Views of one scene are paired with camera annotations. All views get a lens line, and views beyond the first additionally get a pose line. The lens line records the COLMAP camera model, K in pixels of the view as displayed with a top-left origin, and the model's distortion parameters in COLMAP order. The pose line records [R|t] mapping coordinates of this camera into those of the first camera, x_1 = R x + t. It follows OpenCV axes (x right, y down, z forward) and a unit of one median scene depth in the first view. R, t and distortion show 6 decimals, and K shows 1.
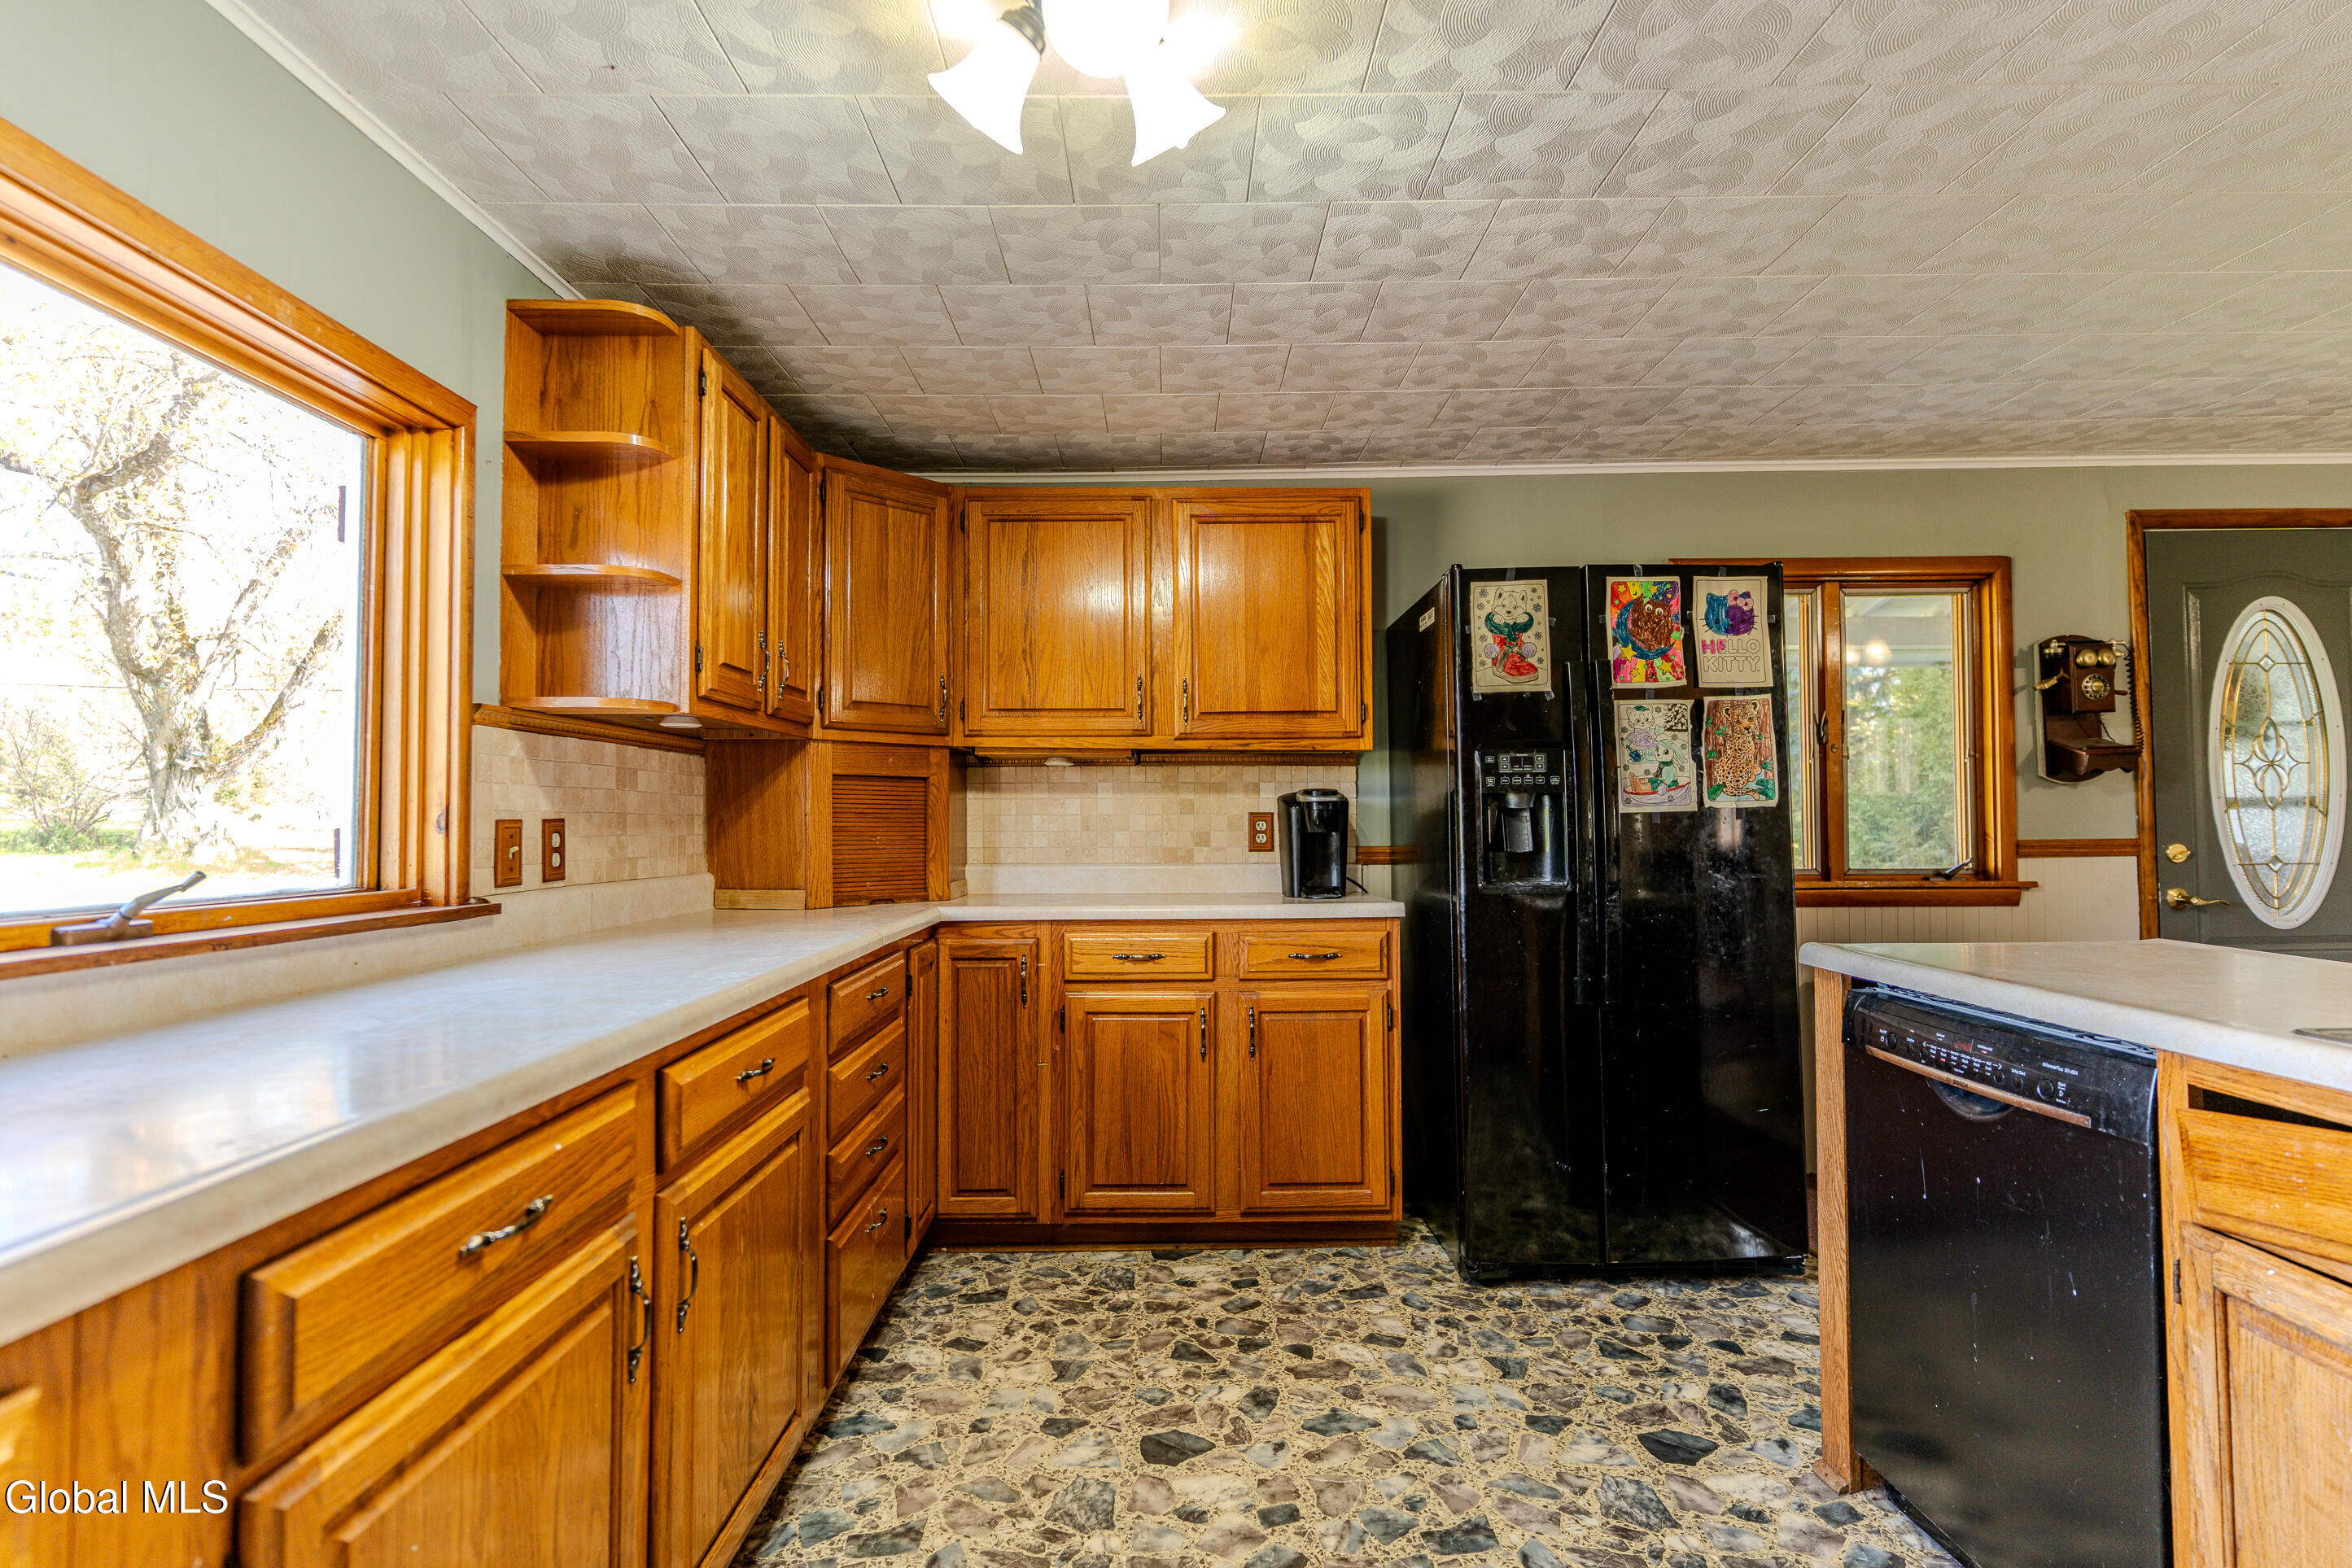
lens RADIAL K [[1160.6, 0, 1176.0], [0, 1160.6, 784.0], [0, 0, 1]] dist [0.000497, 0.000022]
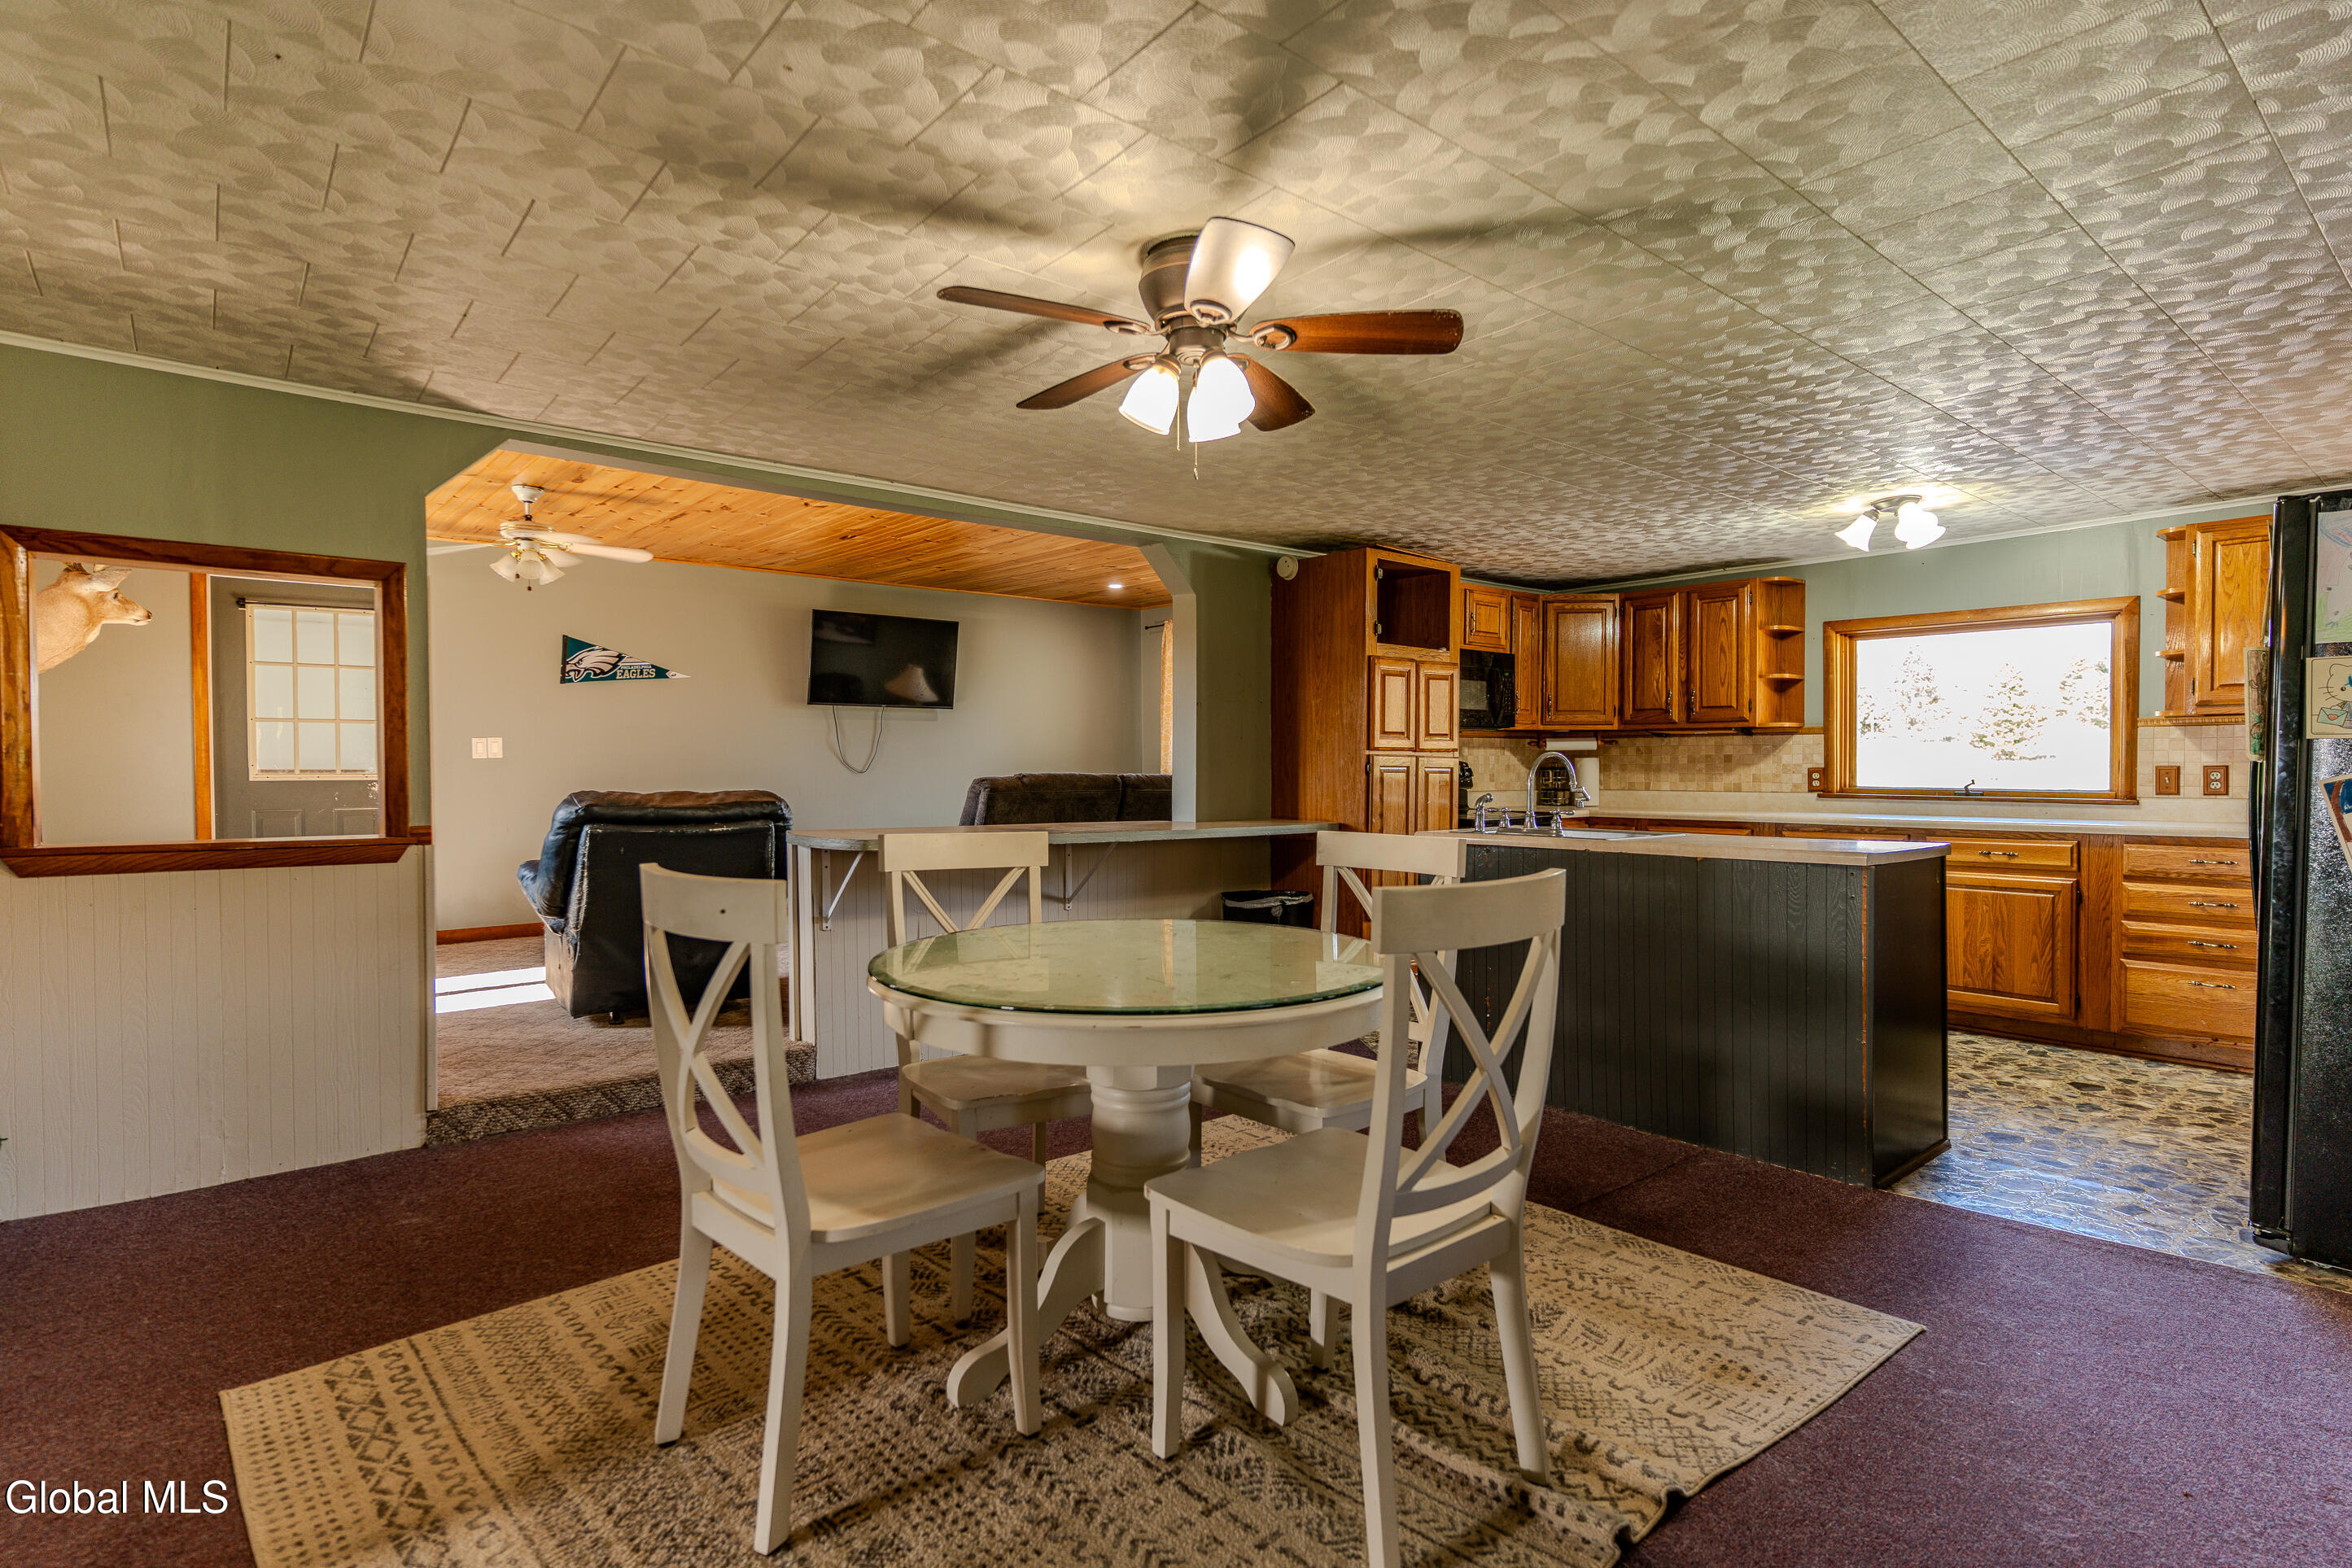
lens RADIAL K [[1160.6, 0, 1176.0], [0, 1160.6, 784.0], [0, 0, 1]] dist [0.000497, 0.000022]
pose [[-0.771572, 0.014796, -0.635970, 2.249879], [0.006945, 0.999866, 0.014836, 0.018555], [0.636104, 0.007030, -0.771571, 1.420097]]
